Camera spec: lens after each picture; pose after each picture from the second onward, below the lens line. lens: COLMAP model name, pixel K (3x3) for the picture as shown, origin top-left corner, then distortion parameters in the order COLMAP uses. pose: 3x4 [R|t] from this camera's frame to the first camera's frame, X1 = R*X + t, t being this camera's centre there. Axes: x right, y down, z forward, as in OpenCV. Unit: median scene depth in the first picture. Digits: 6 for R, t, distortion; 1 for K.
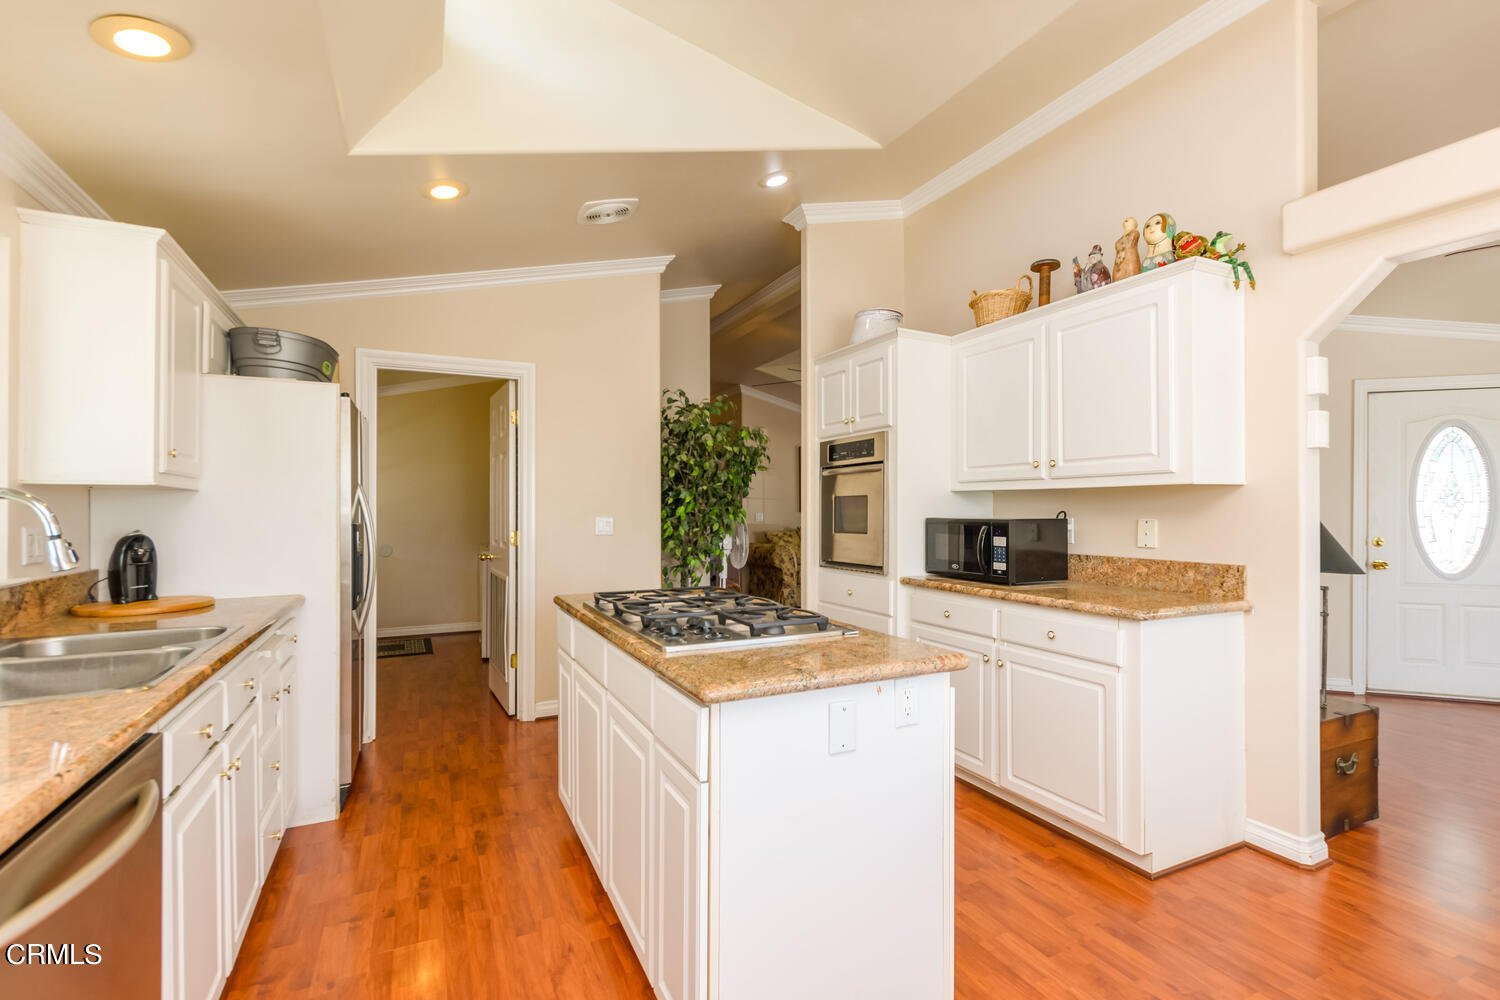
lens RADIAL K [[658.0, 0, 750.3], [0, 658.0, 508.9], [0, 0, 1]] dist [0.000242, 0.000783]
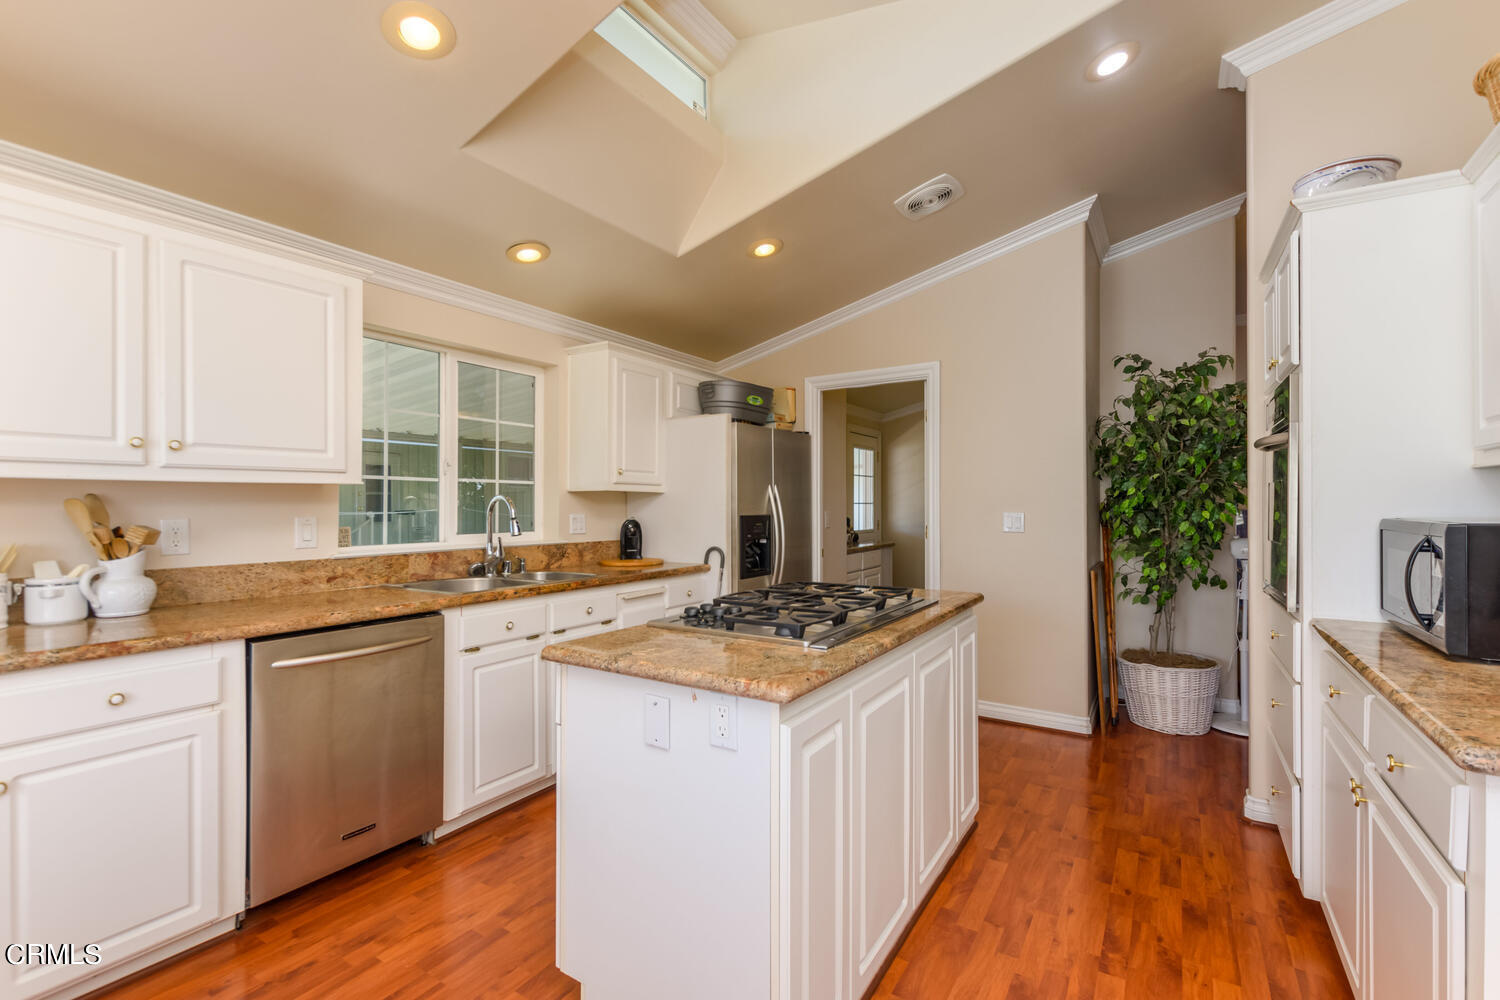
lens RADIAL K [[658.0, 0, 743.1], [0, 658.0, 504.3], [0, 0, 1]] dist [0.000242, 0.000783]
pose [[0.519707, -0.003374, -0.854338, 0.472375], [0.002676, 0.999994, -0.002321, 0.002244], [0.854340, -0.001080, 0.519713, 0.265201]]
